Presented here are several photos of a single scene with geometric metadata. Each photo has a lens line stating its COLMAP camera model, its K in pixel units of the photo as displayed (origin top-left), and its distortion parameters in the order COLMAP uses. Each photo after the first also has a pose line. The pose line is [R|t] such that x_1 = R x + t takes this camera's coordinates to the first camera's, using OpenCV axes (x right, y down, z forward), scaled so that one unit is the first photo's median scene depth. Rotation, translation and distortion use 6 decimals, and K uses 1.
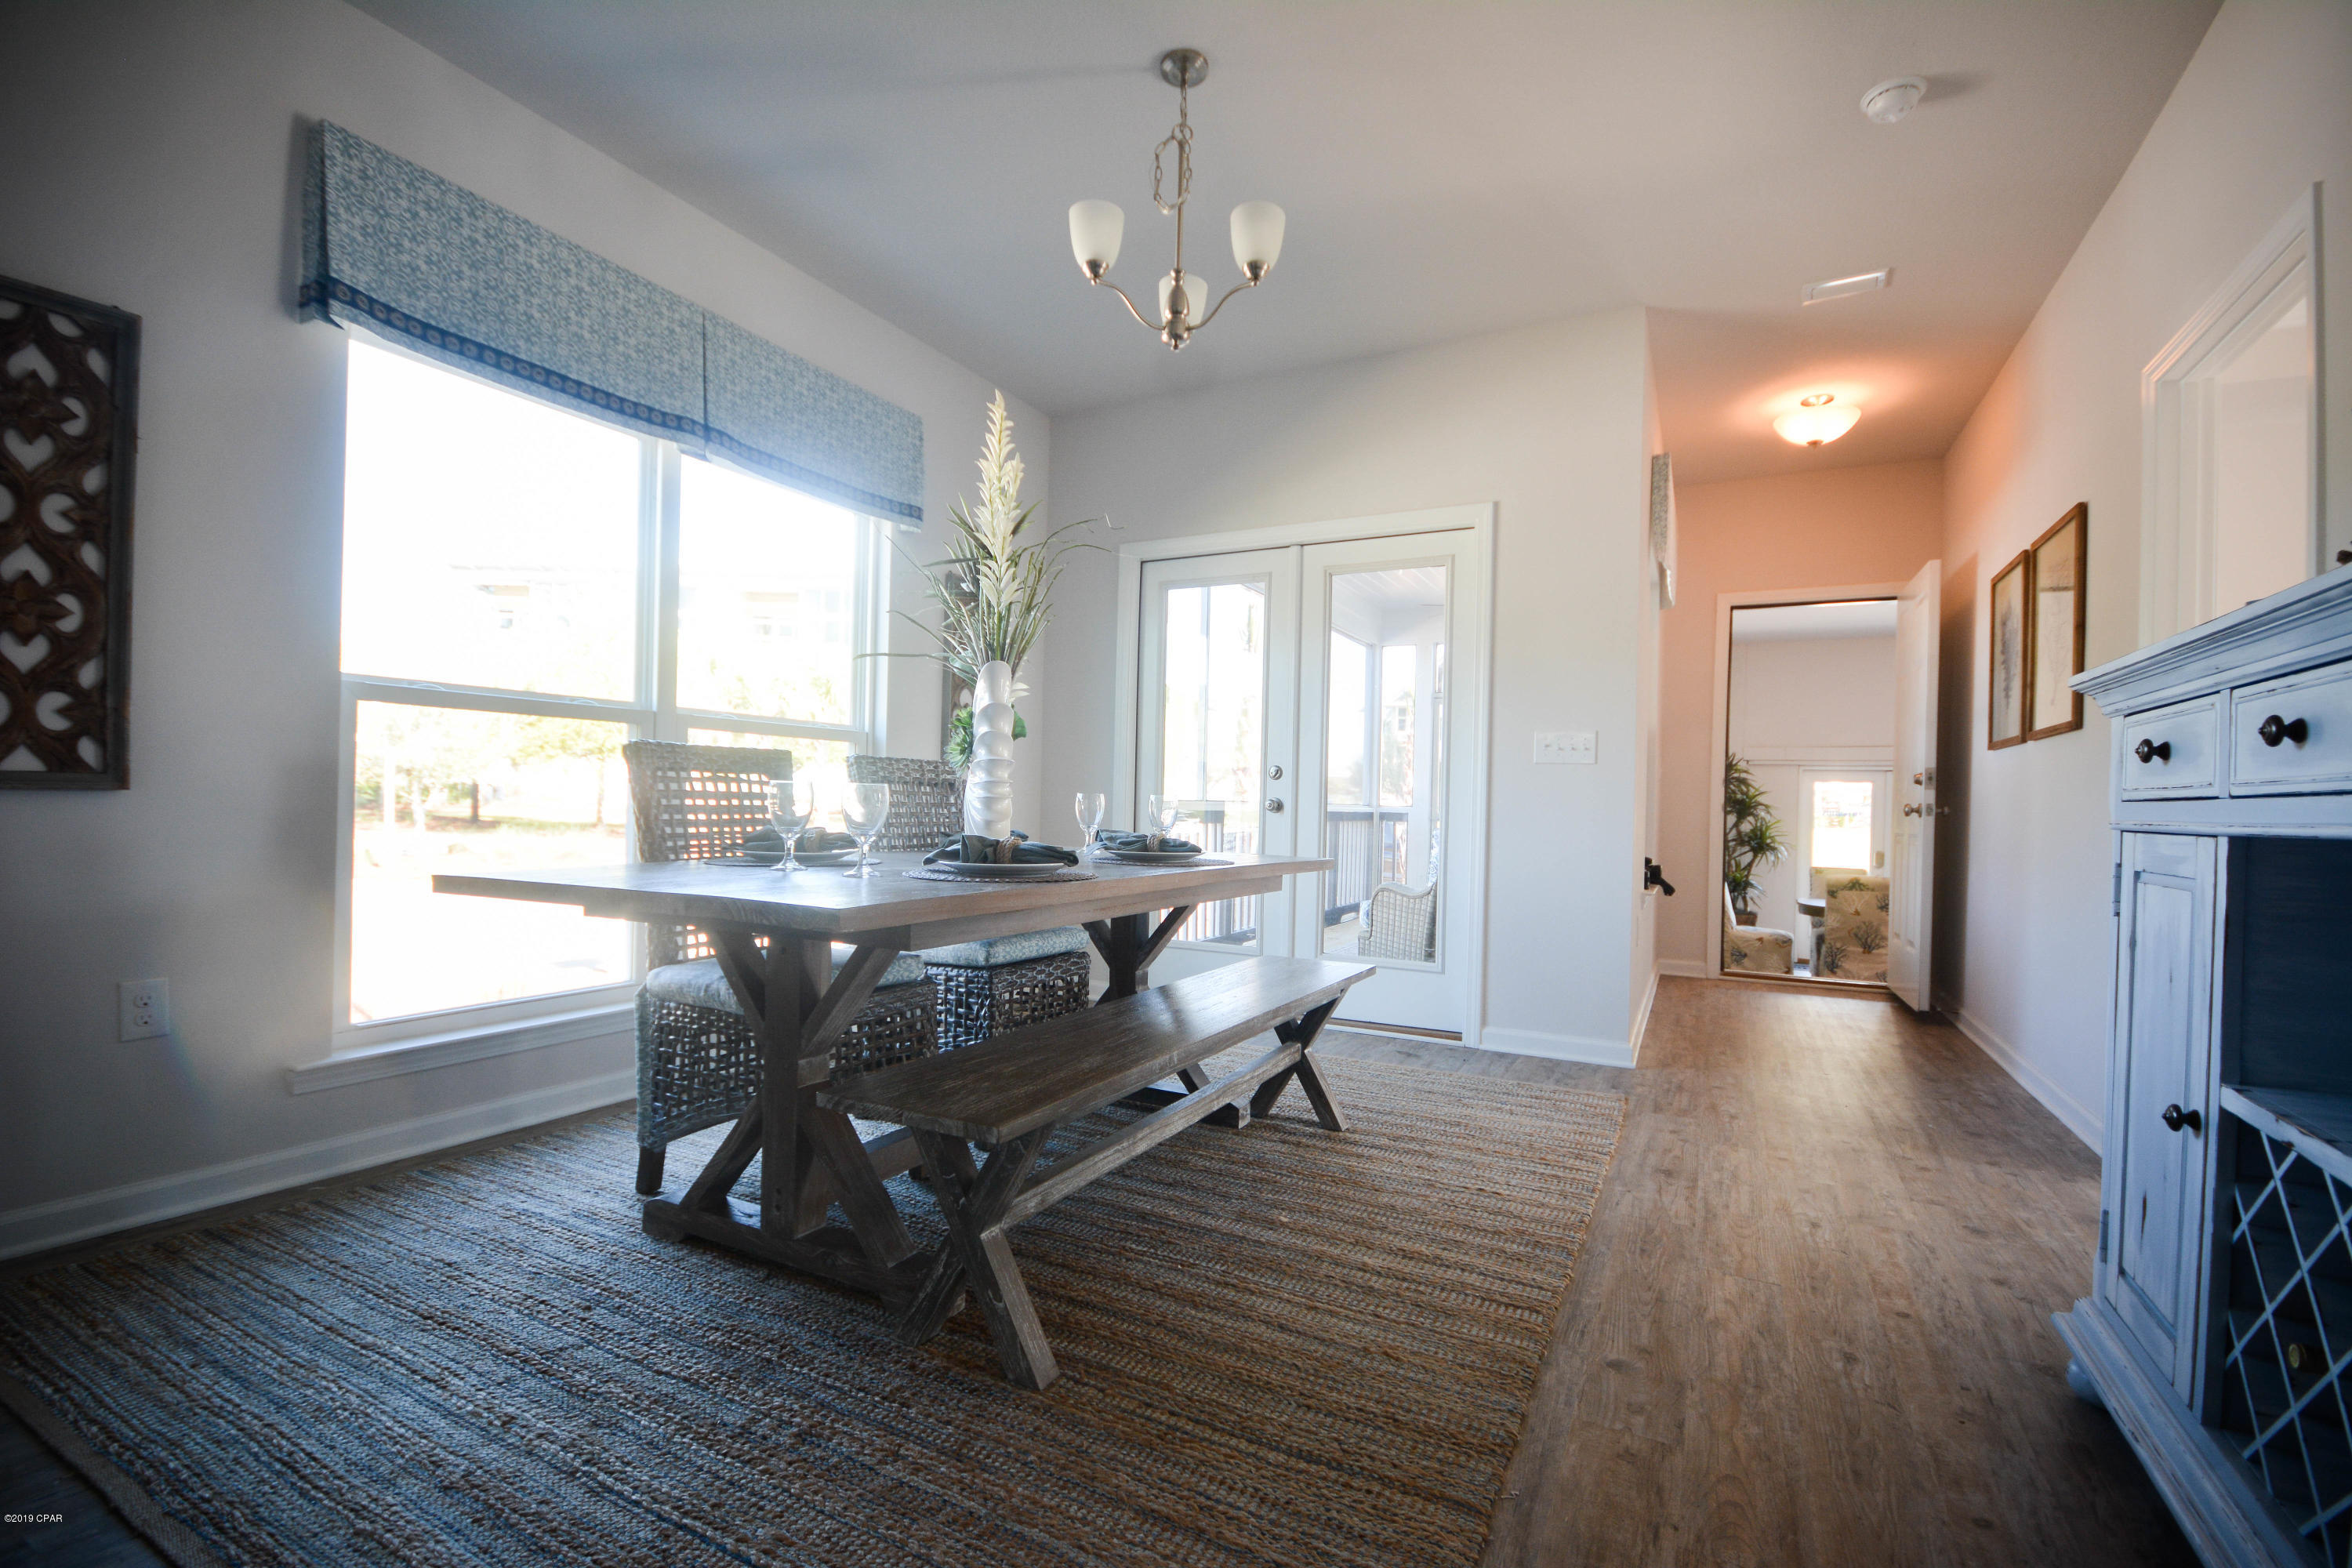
lens RADIAL K [[1029.7, 0, 1171.2], [0, 1029.7, 801.0], [0, 0, 1]] dist [0.009466, -0.010761]
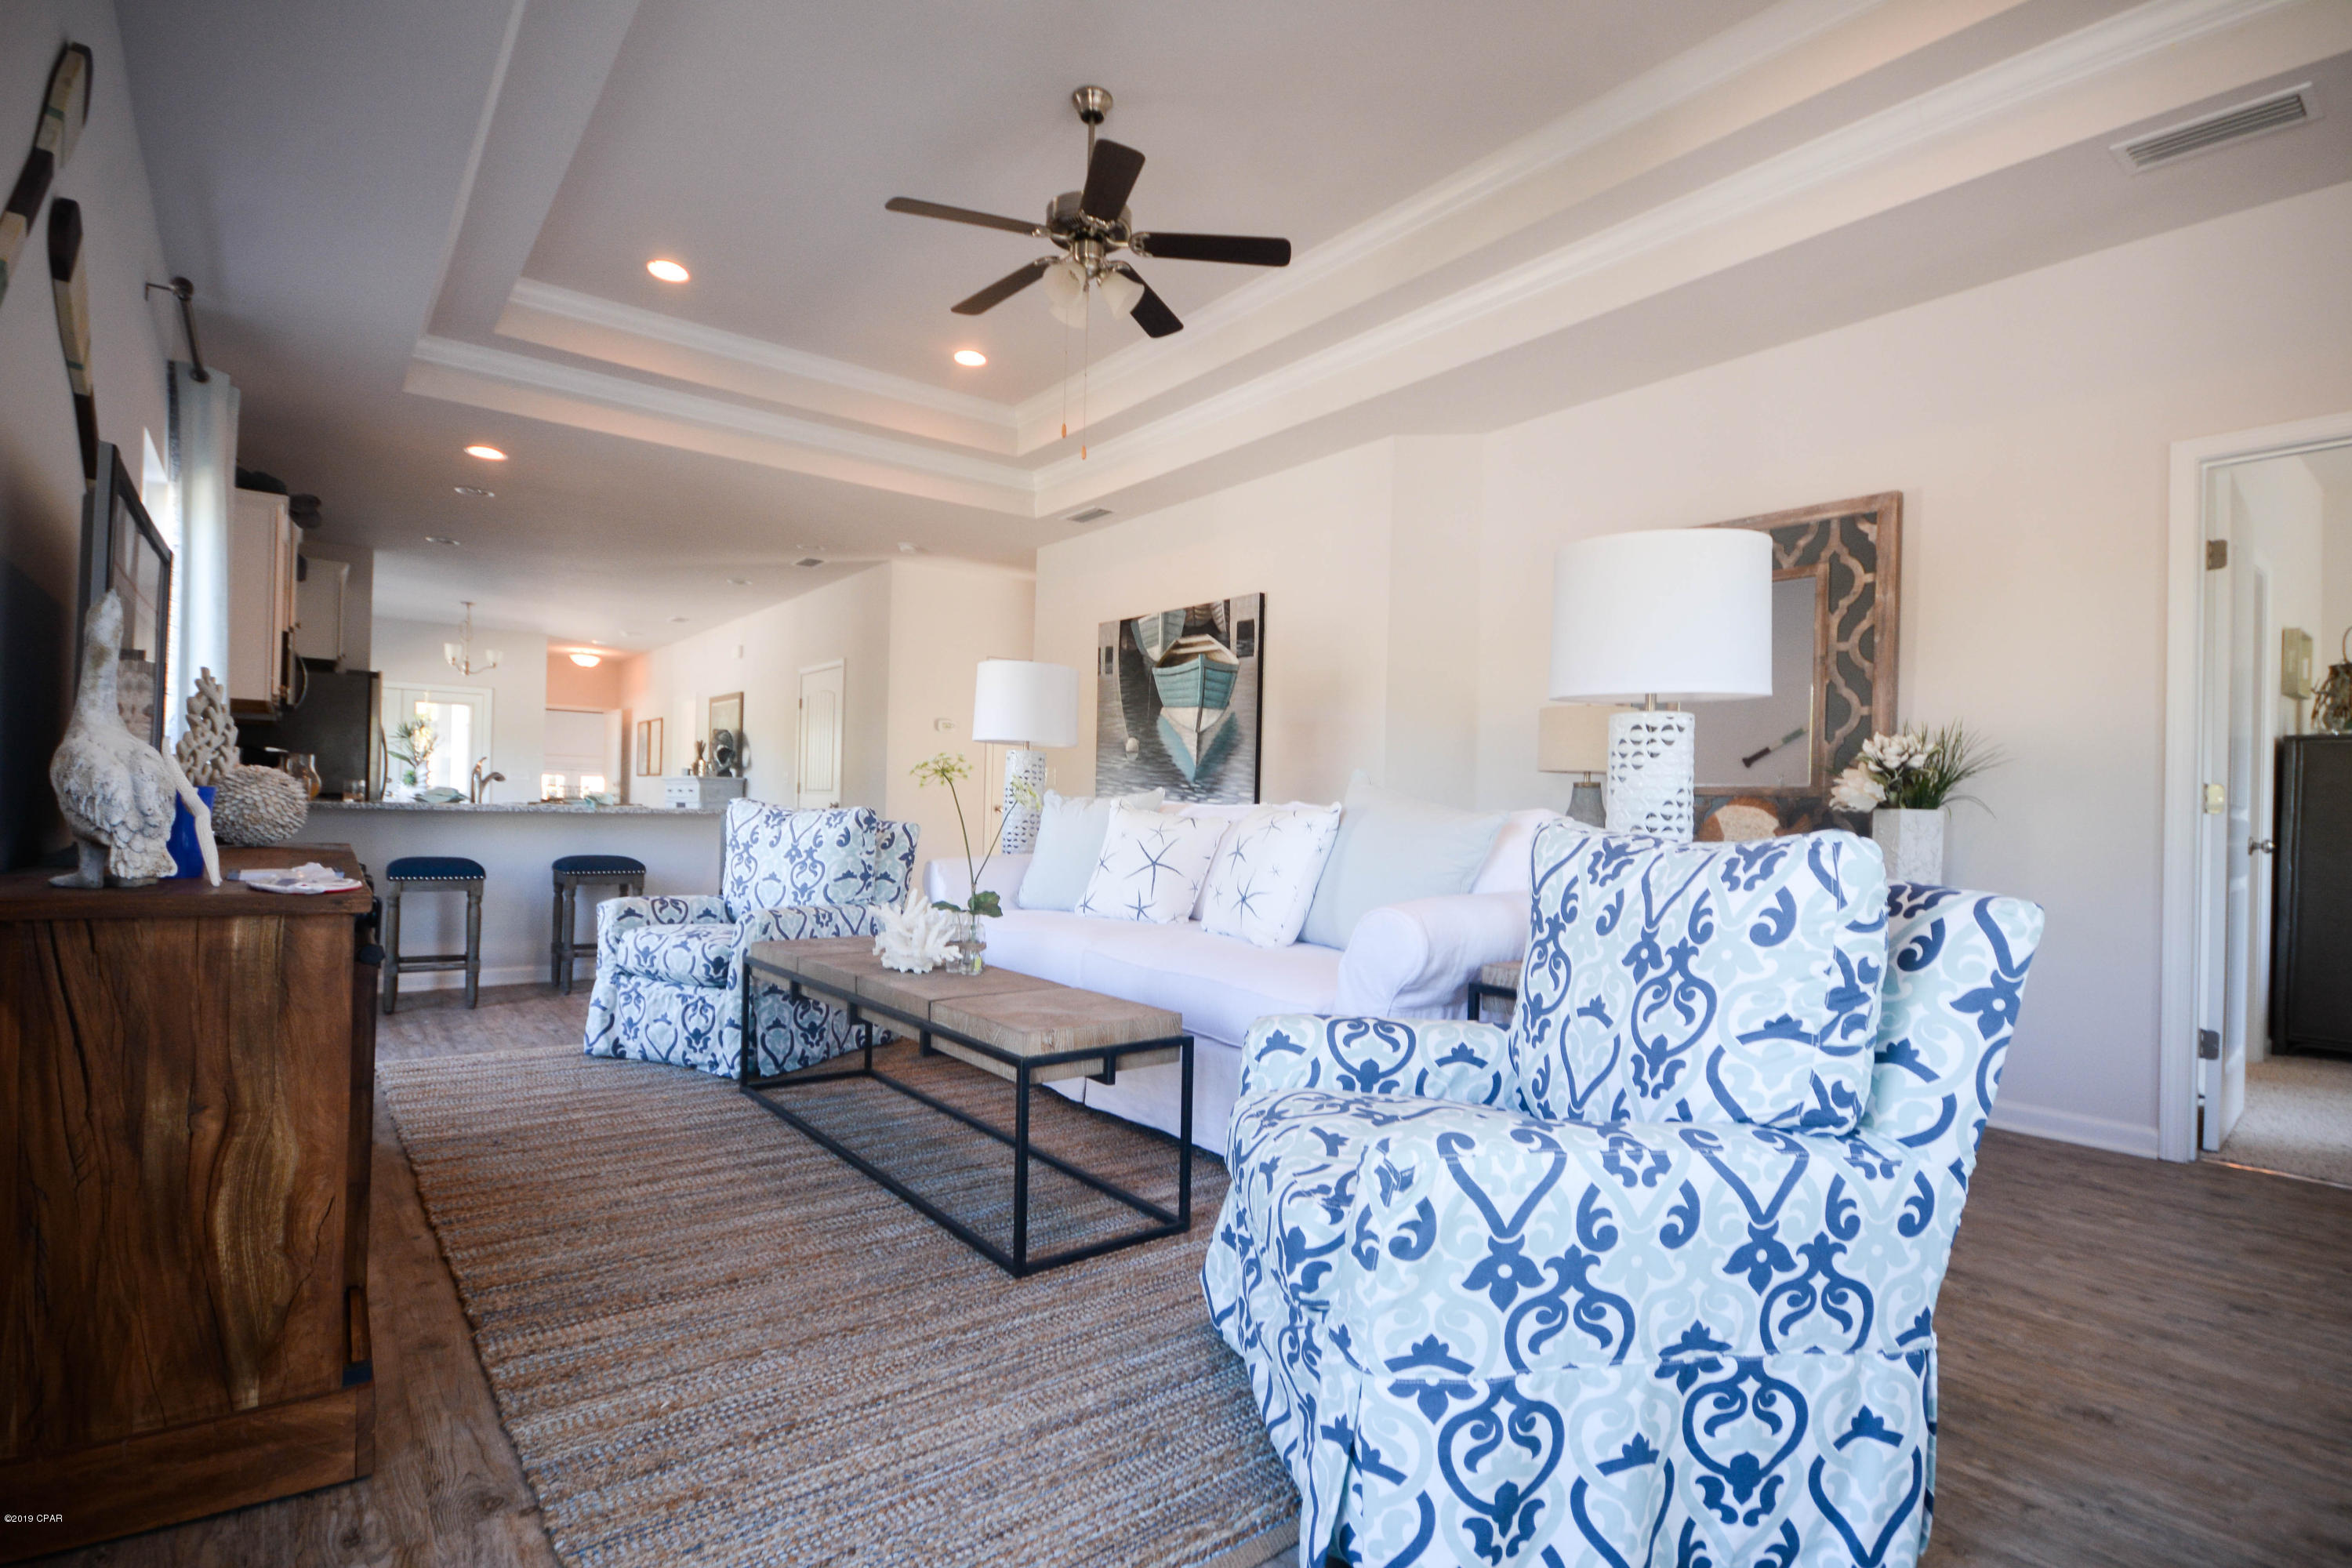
lens RADIAL K [[1091.3, 0, 1185.9], [0, 1091.3, 799.0], [0, 0, 1]] dist [0.014651, -0.012979]
pose [[0.384352, -0.014306, 0.923076, -2.069246], [-0.009753, 0.999761, 0.019555, -0.071575], [-0.923135, -0.016519, 0.384121, -2.303970]]
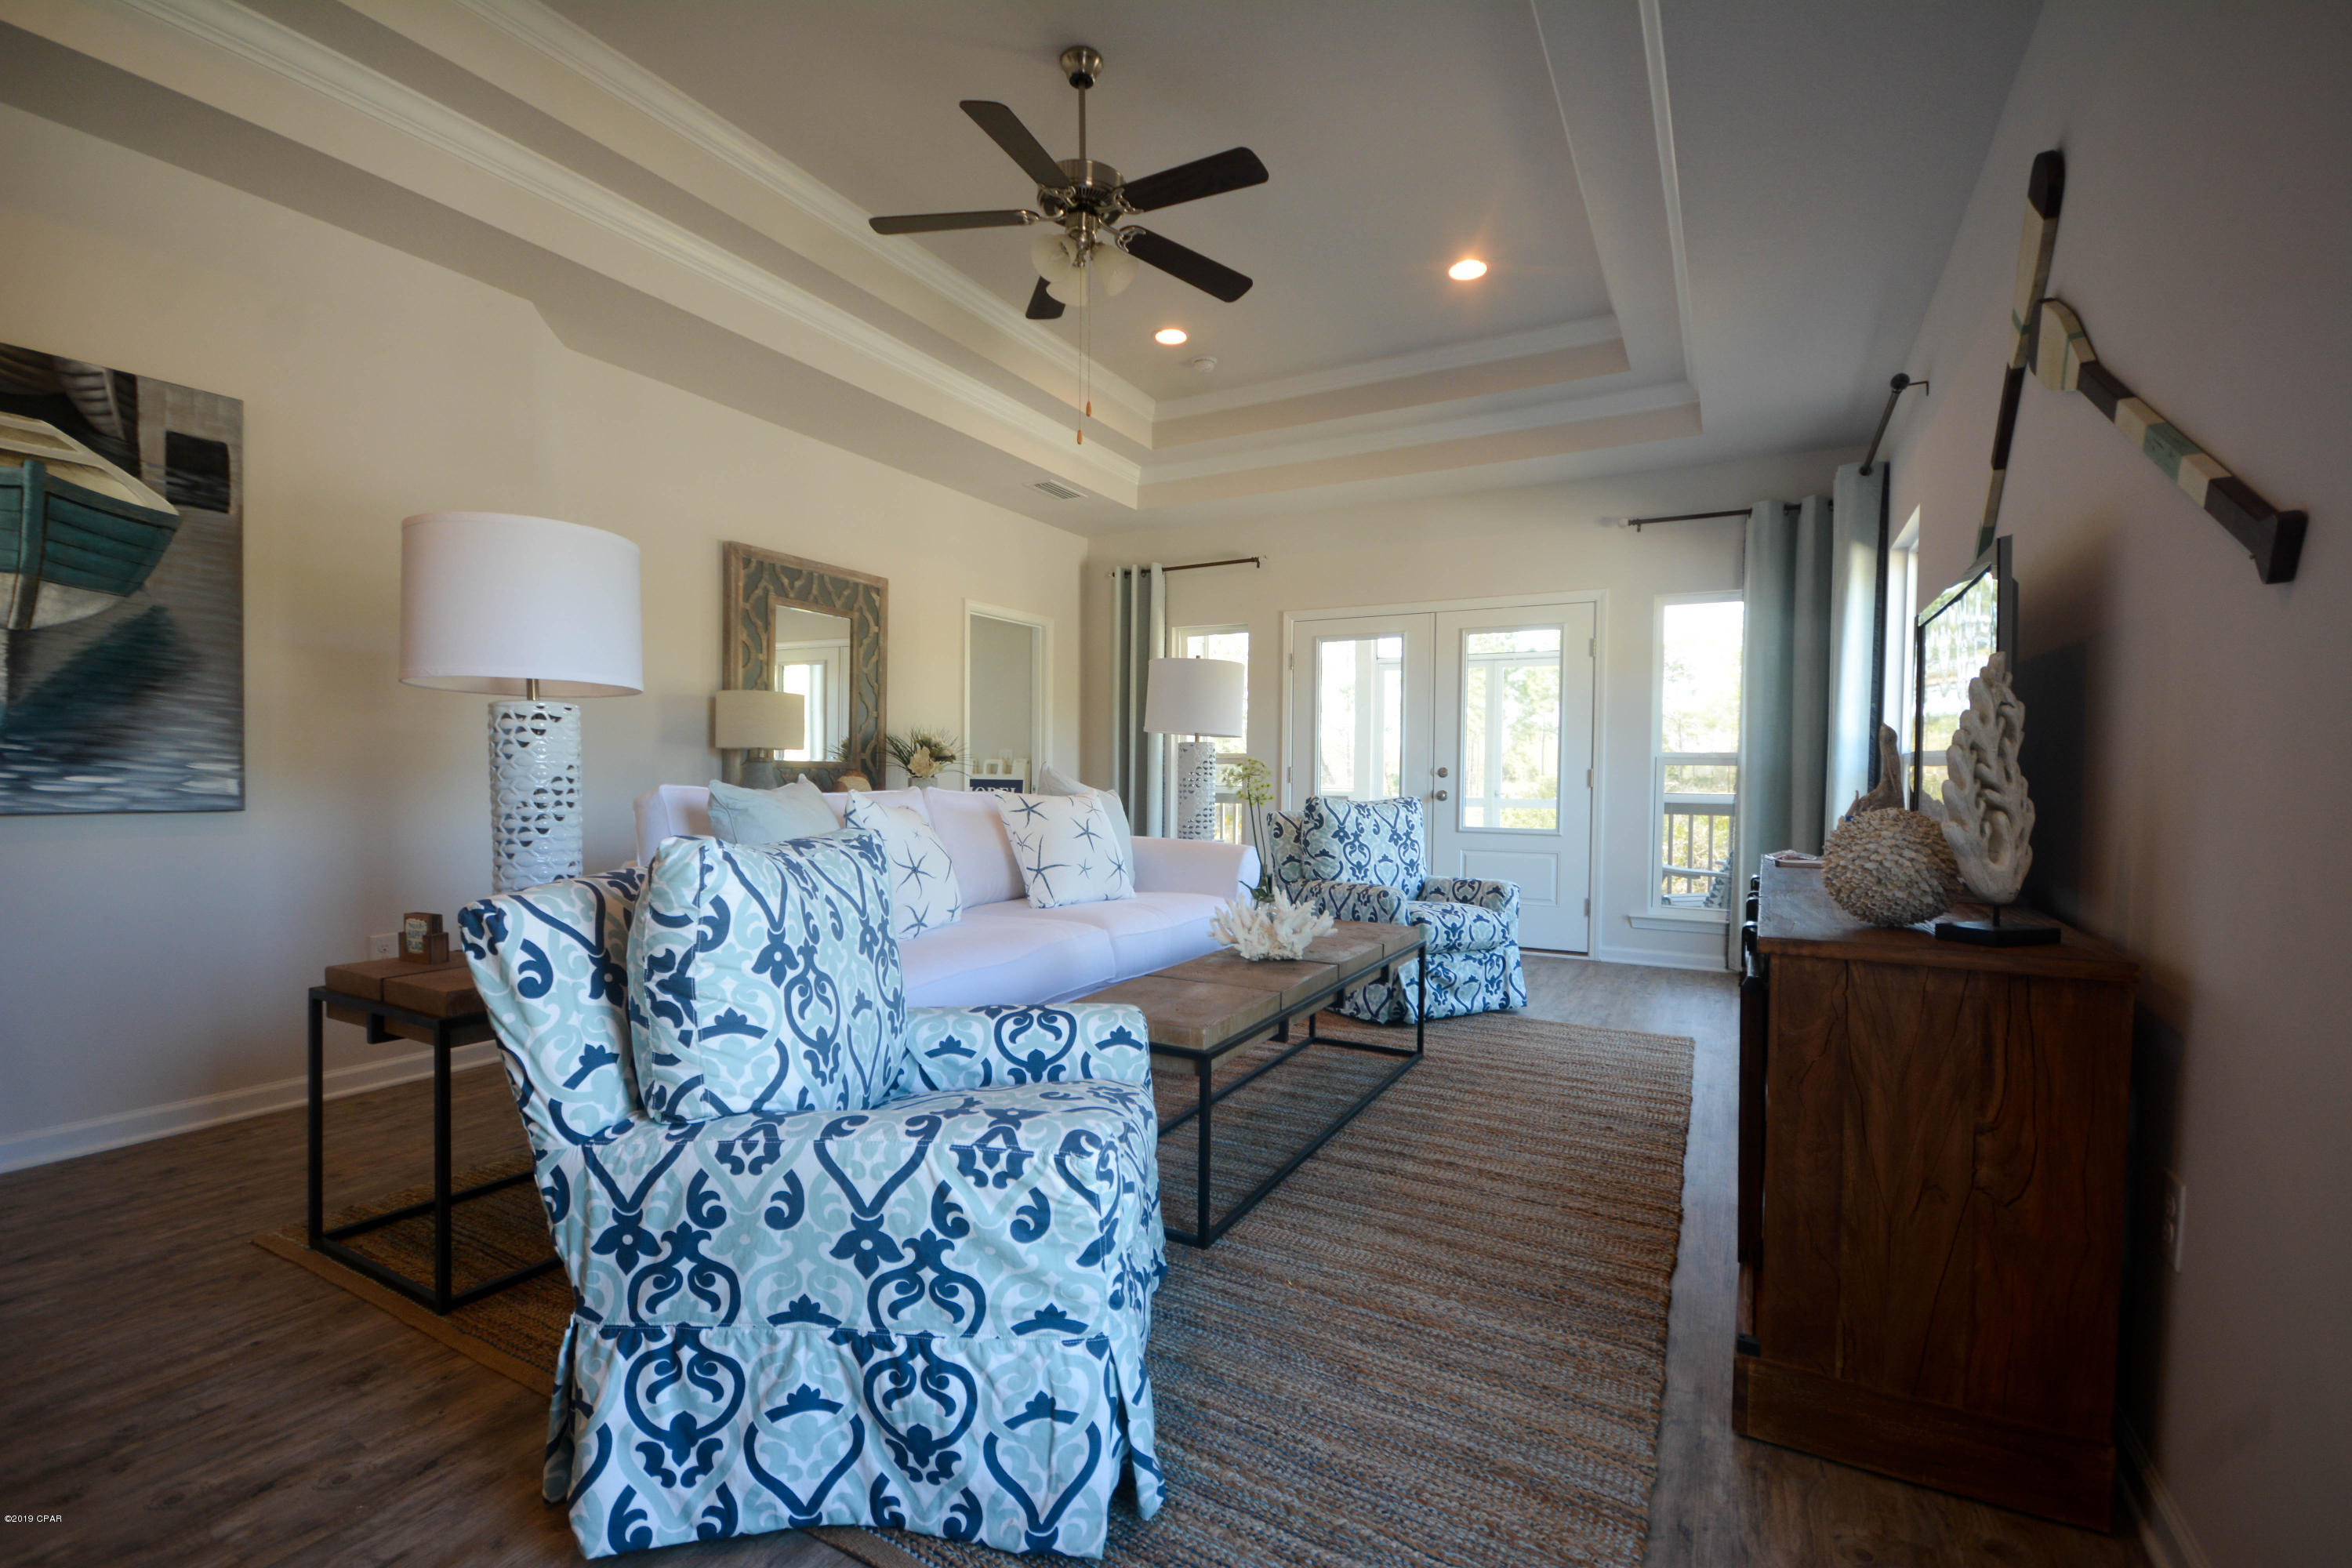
lens RADIAL K [[1029.7, 0, 1171.2], [0, 1029.7, 801.0], [0, 0, 1]] dist [0.009466, -0.010761]
pose [[-0.999227, -0.036028, 0.015751, -1.251331], [-0.035611, 0.999028, 0.025974, -0.071478], [-0.016671, 0.025393, -0.999539, -0.864533]]
